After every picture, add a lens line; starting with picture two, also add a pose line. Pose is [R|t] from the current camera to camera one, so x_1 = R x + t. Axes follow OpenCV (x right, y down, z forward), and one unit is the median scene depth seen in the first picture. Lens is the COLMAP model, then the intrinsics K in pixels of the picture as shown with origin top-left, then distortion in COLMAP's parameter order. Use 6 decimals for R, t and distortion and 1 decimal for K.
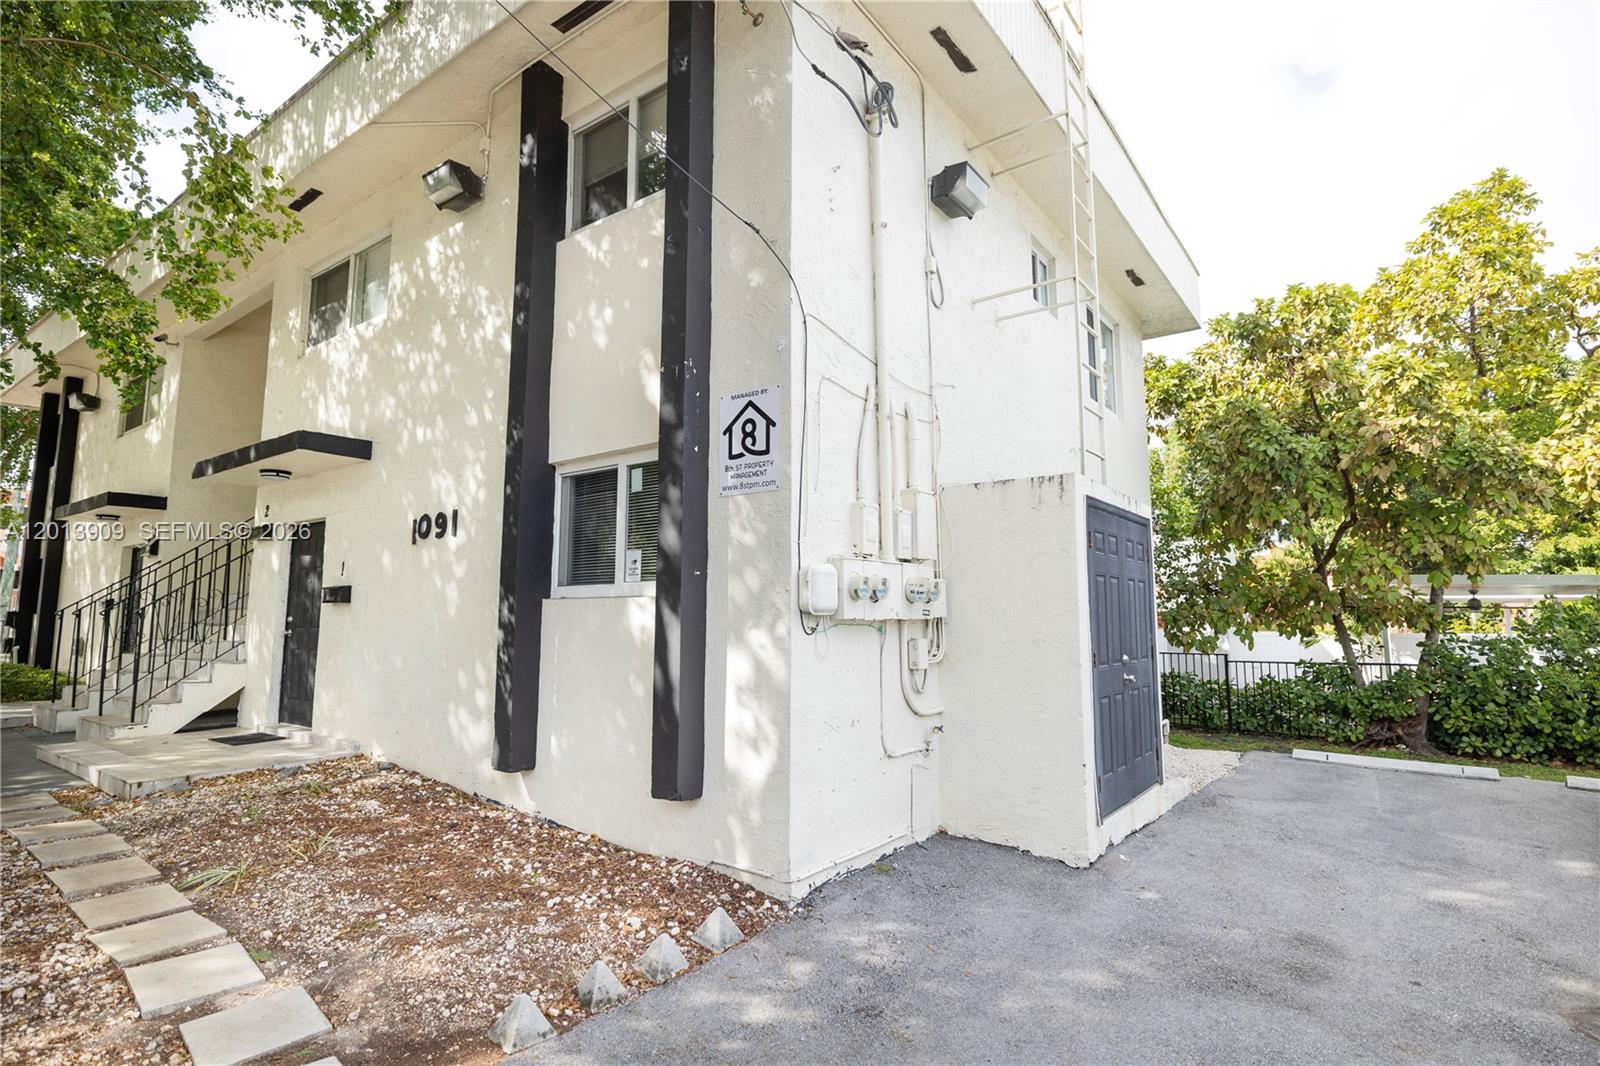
lens RADIAL K [[820.0, 0, 796.2], [0, 820.0, 537.1], [0, 0, 1]] dist [-0.003157, -0.000373]
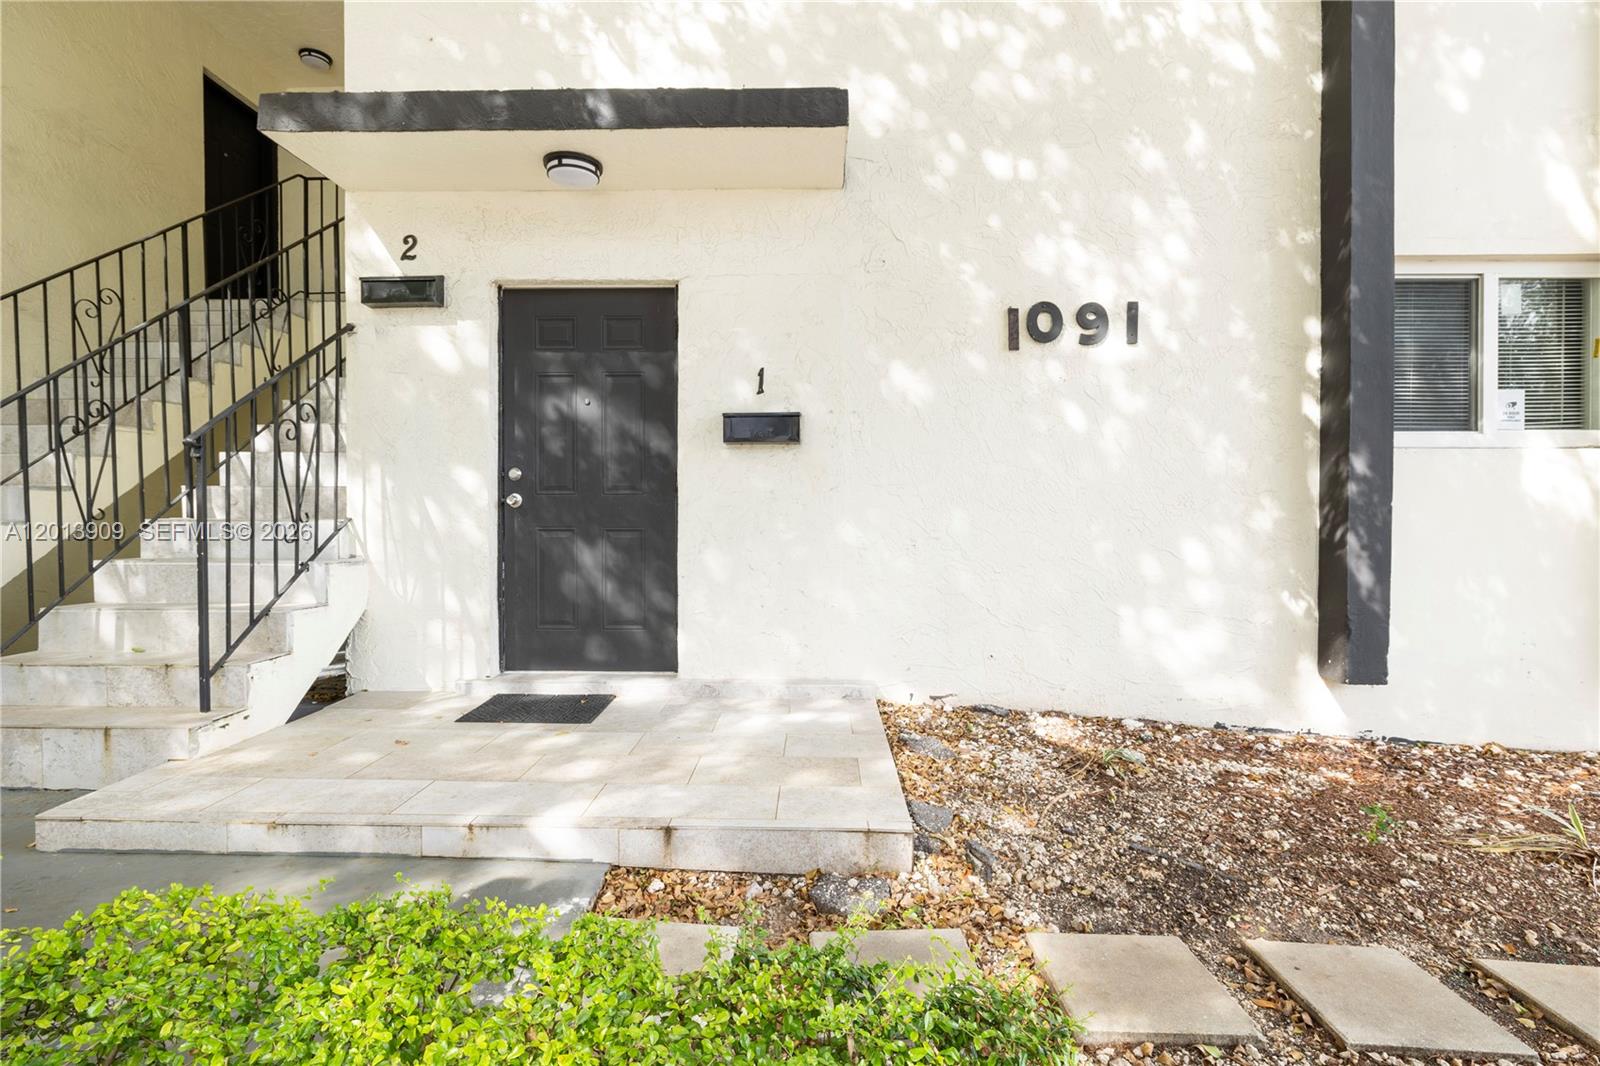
lens RADIAL K [[766.0, 0, 801.5], [0, 766.0, 520.4], [0, 0, 1]] dist [-0.003346, 0.000764]
pose [[0.812122, -0.002190, 0.583484, -0.948047], [-0.063251, 0.993770, 0.091766, 0.093657], [-0.580050, -0.111431, 0.806923, 0.640635]]
